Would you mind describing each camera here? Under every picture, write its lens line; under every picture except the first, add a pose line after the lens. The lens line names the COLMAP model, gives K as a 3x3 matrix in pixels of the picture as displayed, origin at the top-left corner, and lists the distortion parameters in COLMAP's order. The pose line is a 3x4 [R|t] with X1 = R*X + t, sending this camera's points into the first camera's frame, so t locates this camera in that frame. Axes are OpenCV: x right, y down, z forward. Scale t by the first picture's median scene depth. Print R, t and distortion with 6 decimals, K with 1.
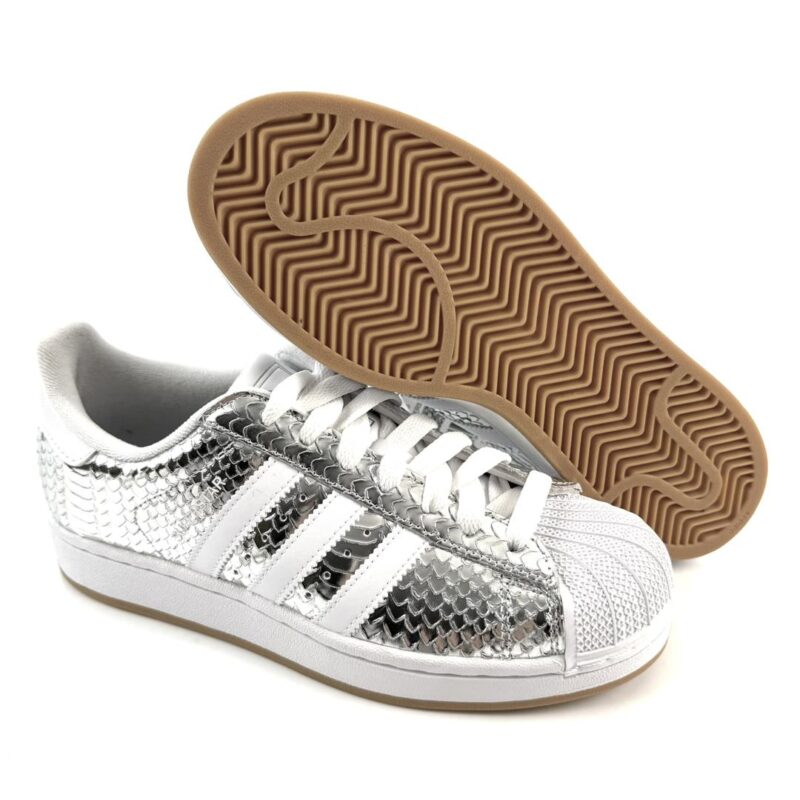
lens RADIAL K [[764.9, 0, 378.3], [0, 764.9, 401.4], [0, 0, 1]] dist [0.143484, -0.533026]
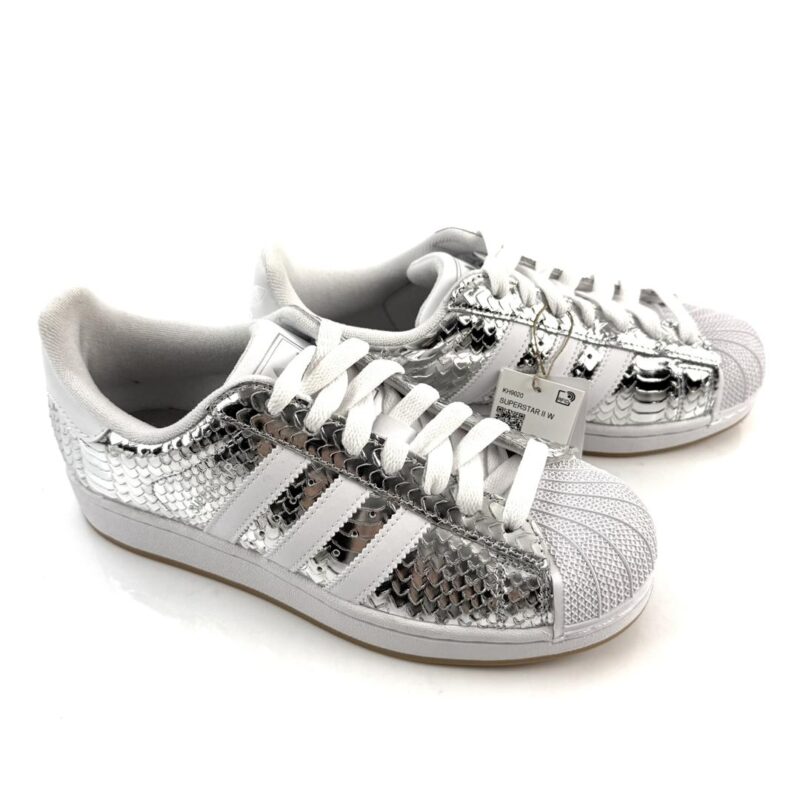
lens RADIAL K [[764.9, 0, 378.3], [0, 764.9, 401.4], [0, 0, 1]] dist [0.143484, -0.533026]
pose [[0.999817, -0.018767, -0.003688, 0.000346], [0.019093, 0.967995, 0.250243, -0.245578], [-0.001126, -0.250268, 0.968176, 0.006364]]
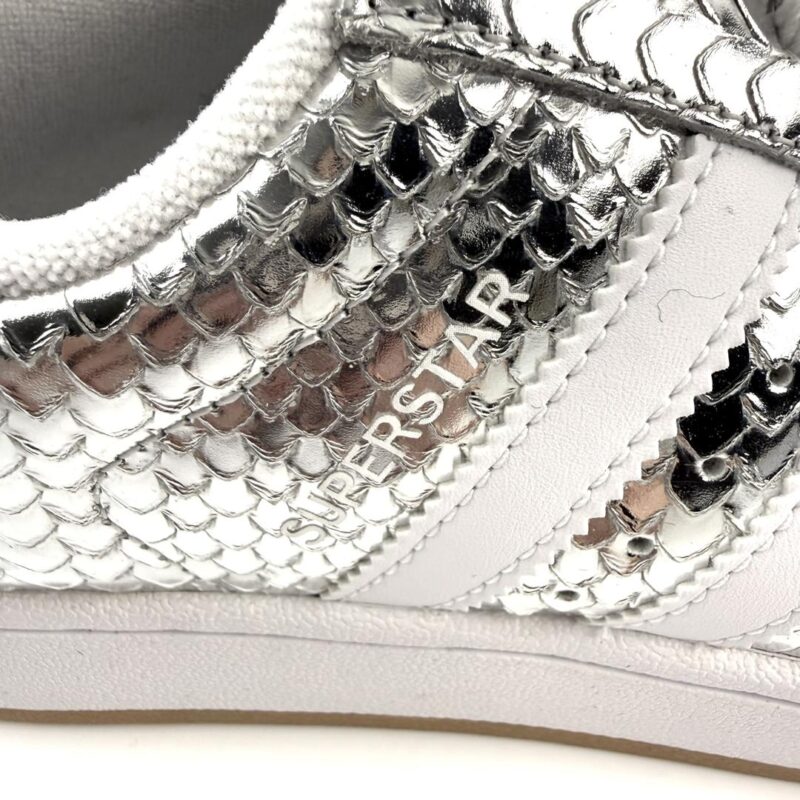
lens RADIAL K [[827.2, 0, 385.9], [0, 827.2, 399.3], [0, 0, 1]] dist [0.063867, -0.007218]
pose [[0.938229, -0.265229, 0.222217, -0.302259], [0.176327, 0.919059, 0.352475, 0.044087], [-0.297717, -0.291519, 0.909055, 0.799183]]
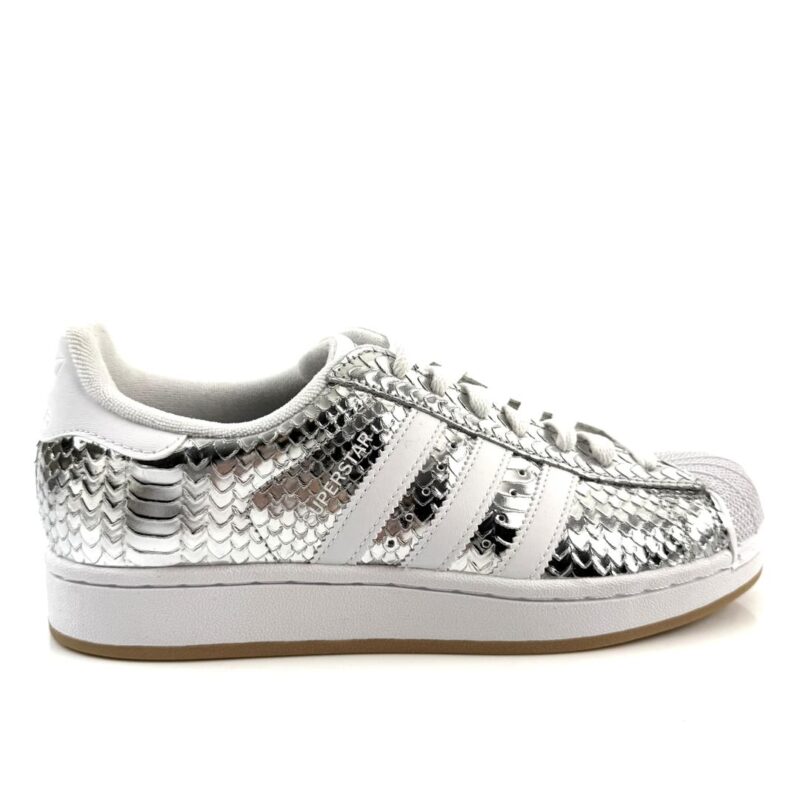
lens RADIAL K [[764.9, 0, 378.3], [0, 764.9, 401.4], [0, 0, 1]] dist [0.143484, -0.533026]
pose [[0.901324, -0.091658, 0.423337, -0.571271], [0.167102, 0.975276, -0.144617, 0.195794], [-0.399615, 0.201087, 0.894355, 0.200643]]
